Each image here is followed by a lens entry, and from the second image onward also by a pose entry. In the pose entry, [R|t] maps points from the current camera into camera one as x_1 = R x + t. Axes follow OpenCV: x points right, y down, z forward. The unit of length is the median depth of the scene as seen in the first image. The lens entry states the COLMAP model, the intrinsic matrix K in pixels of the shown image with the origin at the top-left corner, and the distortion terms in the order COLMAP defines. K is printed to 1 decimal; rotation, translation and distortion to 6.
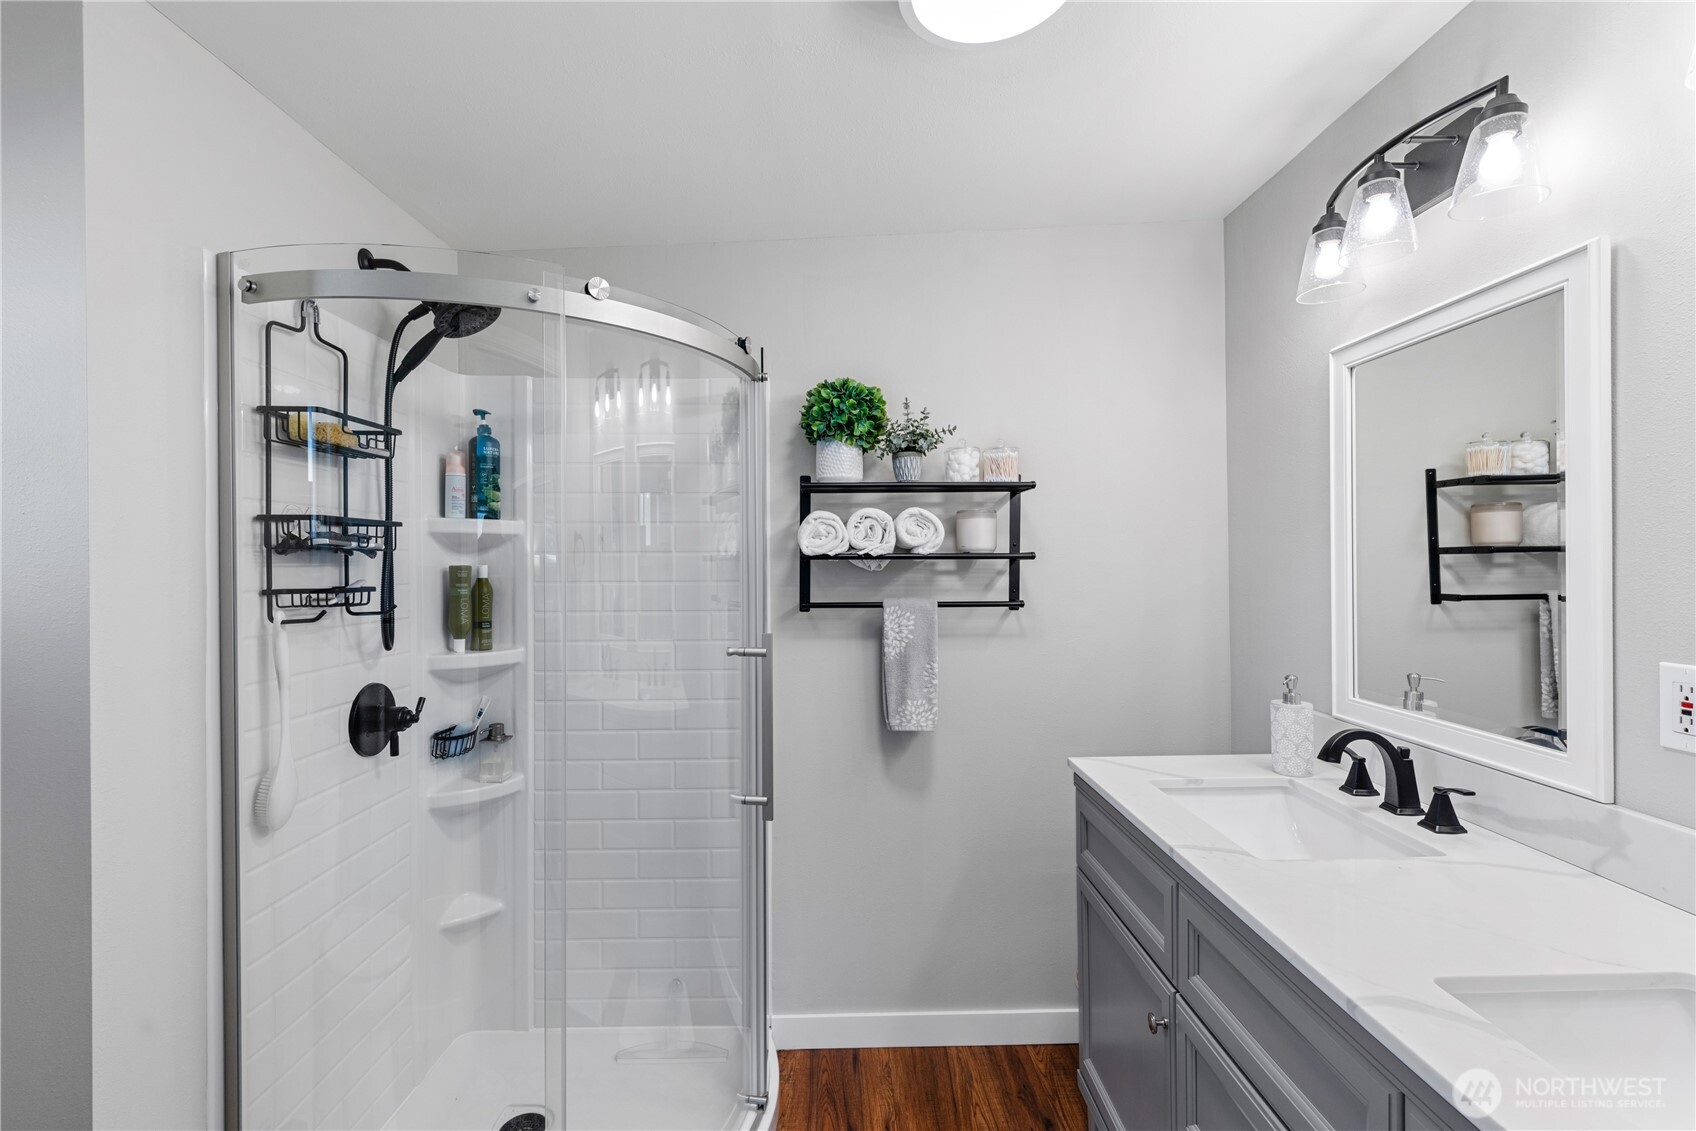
lens RADIAL K [[780.1, 0, 848.8], [0, 780.1, 558.9], [0, 0, 1]] dist [0.001460, 0.000365]
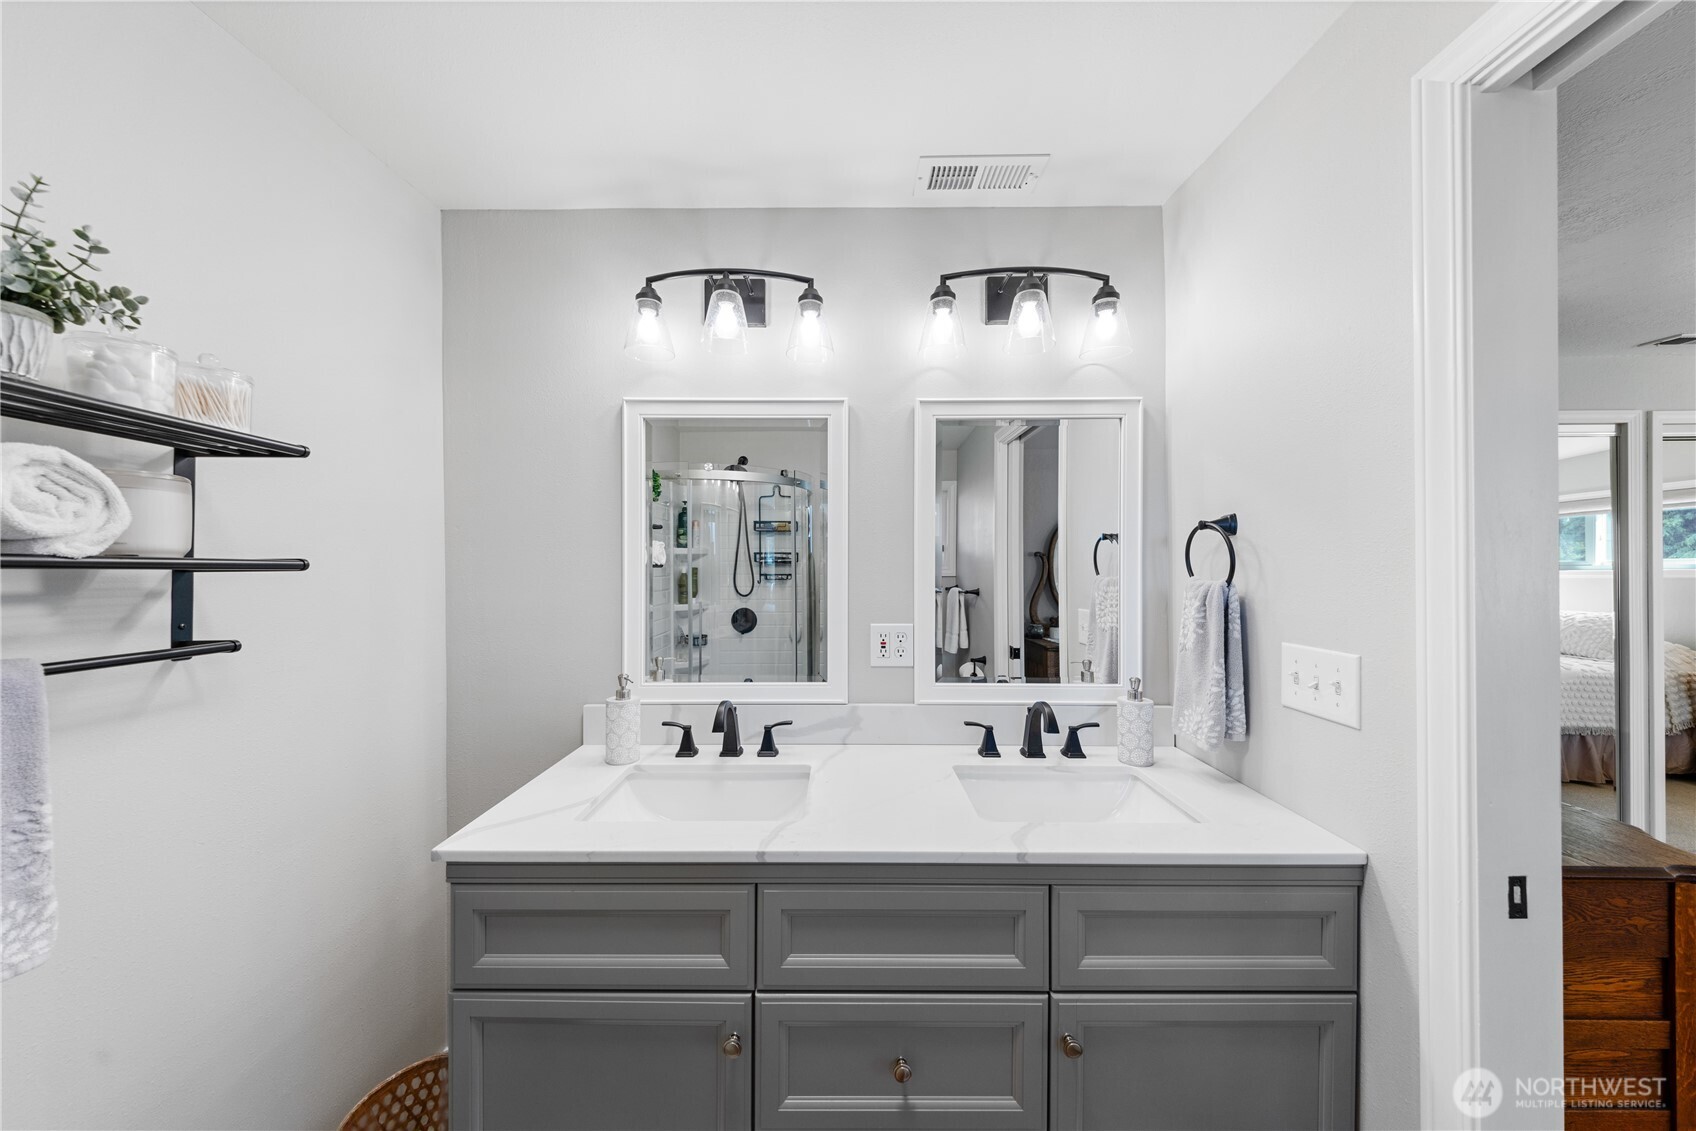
lens RADIAL K [[555.0, 0, 847.3], [0, 555.0, 571.4], [0, 0, 1]] dist [0.000469, -0.000023]
pose [[0.023828, 0.008298, 0.999682, -0.202998], [0.001775, 0.999964, -0.008343, 0.005685], [-0.999715, 0.001973, 0.023812, 0.564856]]
